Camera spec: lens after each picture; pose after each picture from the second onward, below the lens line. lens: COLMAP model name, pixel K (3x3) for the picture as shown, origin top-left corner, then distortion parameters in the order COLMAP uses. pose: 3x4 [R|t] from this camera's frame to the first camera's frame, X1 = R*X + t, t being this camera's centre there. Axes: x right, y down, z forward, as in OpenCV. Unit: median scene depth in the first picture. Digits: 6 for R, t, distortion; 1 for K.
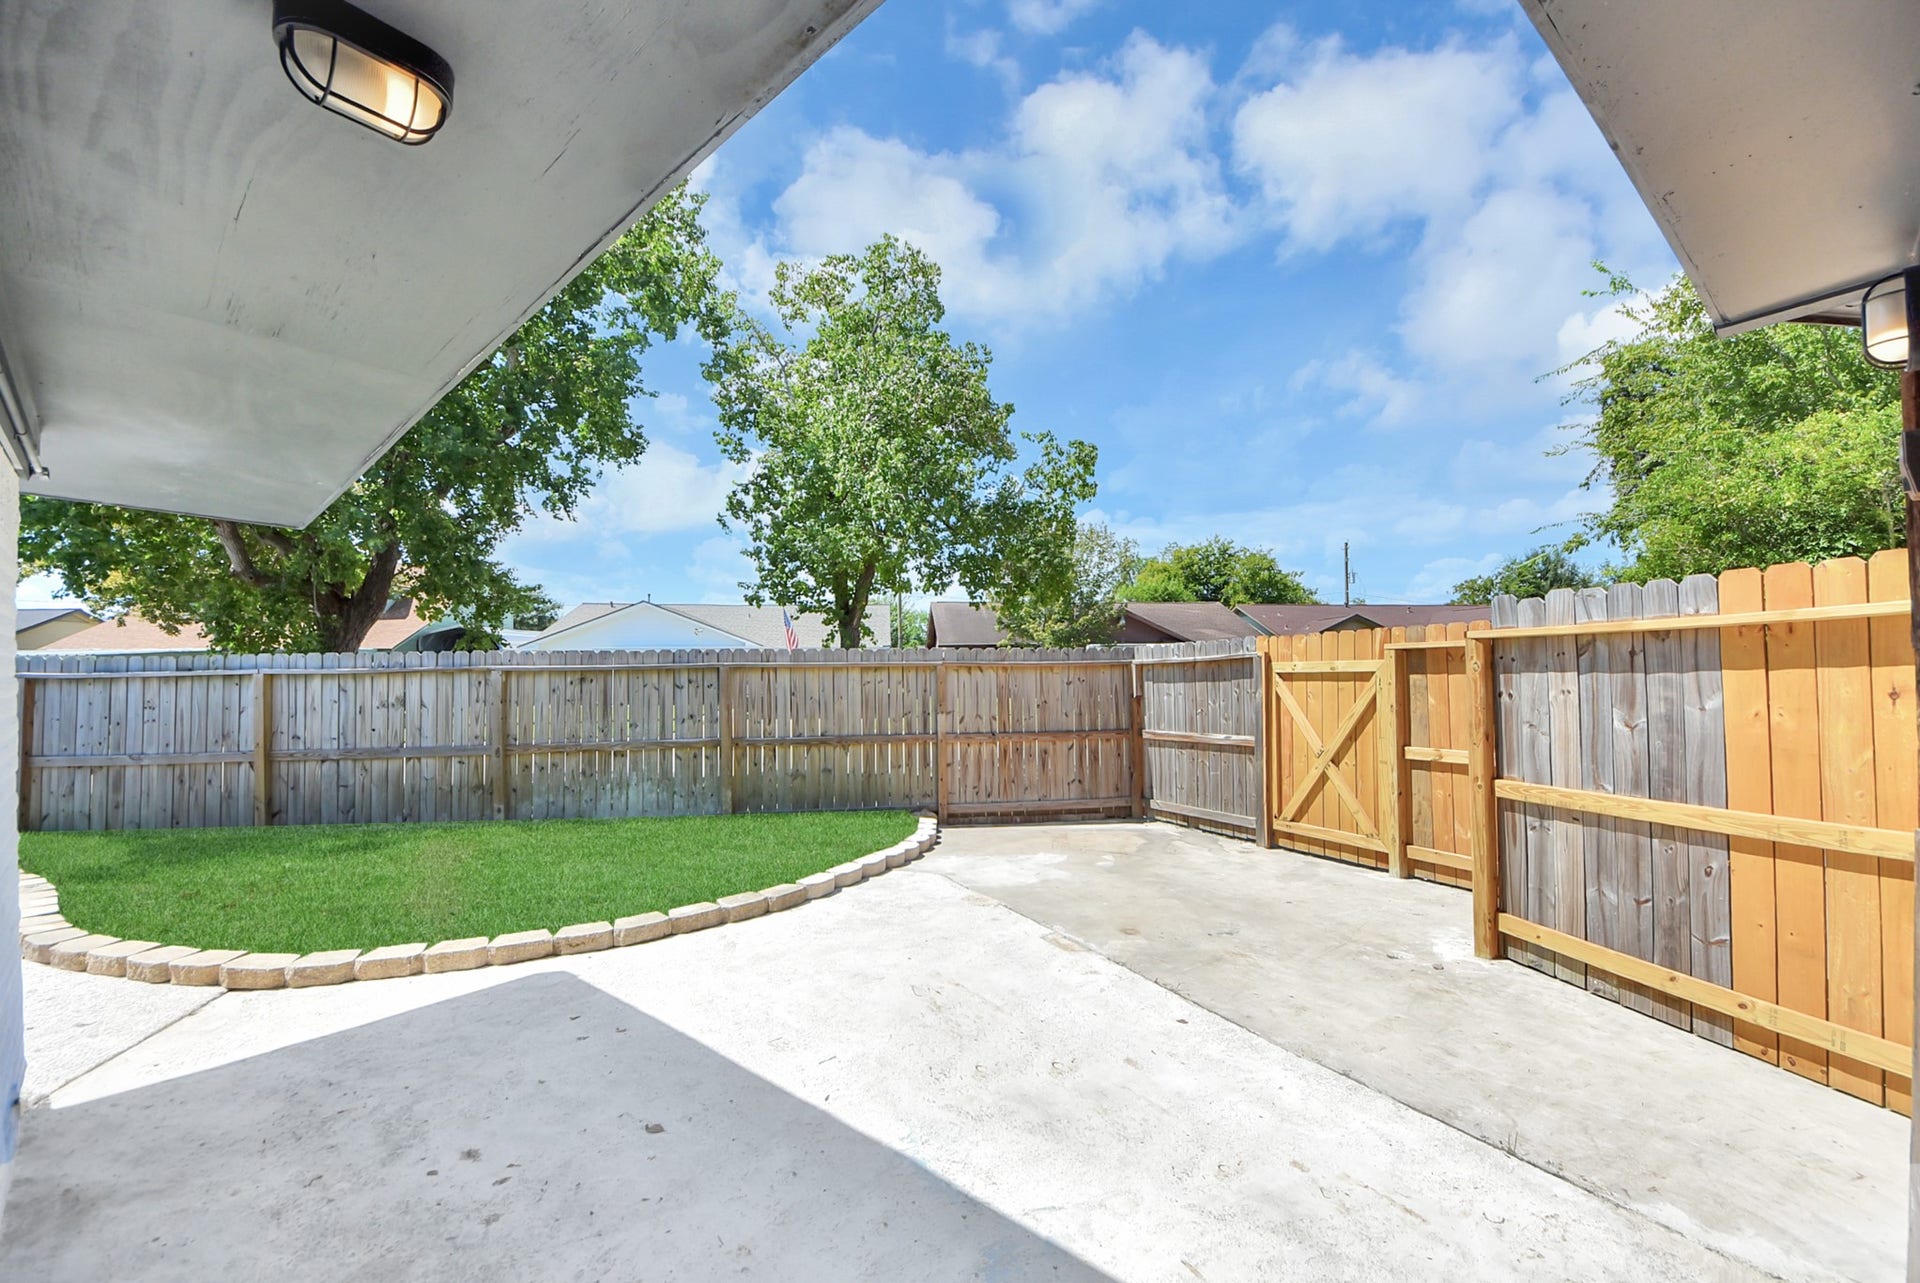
lens RADIAL K [[768.1, 0, 963.8], [0, 768.1, 656.8], [0, 0, 1]] dist [-0.002118, -0.000241]
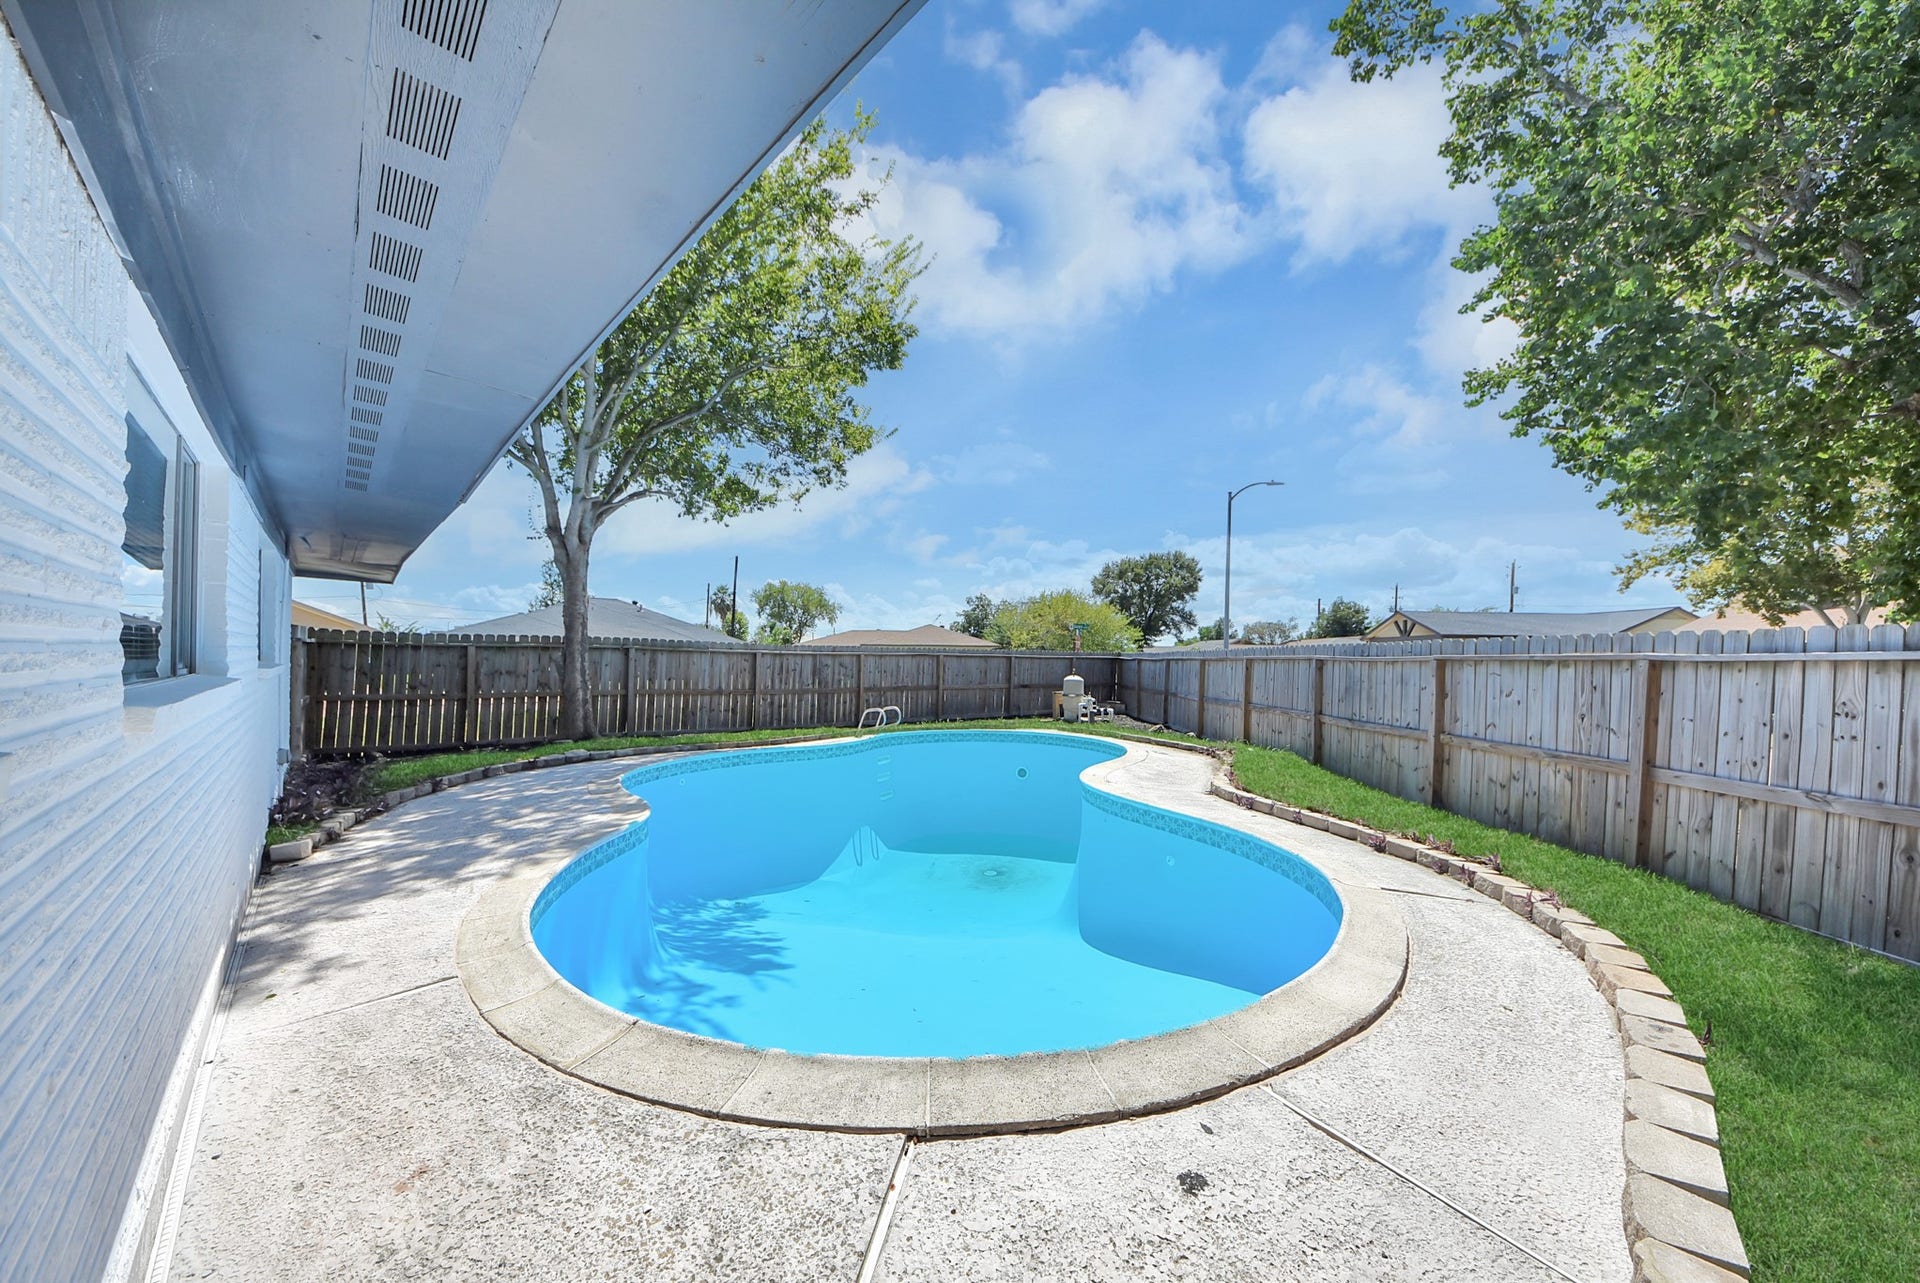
lens RADIAL K [[711.0, 0, 959.4], [0, 711.0, 656.0], [0, 0, 1]] dist [0.005942, -0.001437]
pose [[-0.069639, 0.009300, -0.997529, -0.490364], [-0.006748, 0.999929, 0.009793, 0.022277], [0.997549, 0.007413, -0.069572, 0.382319]]
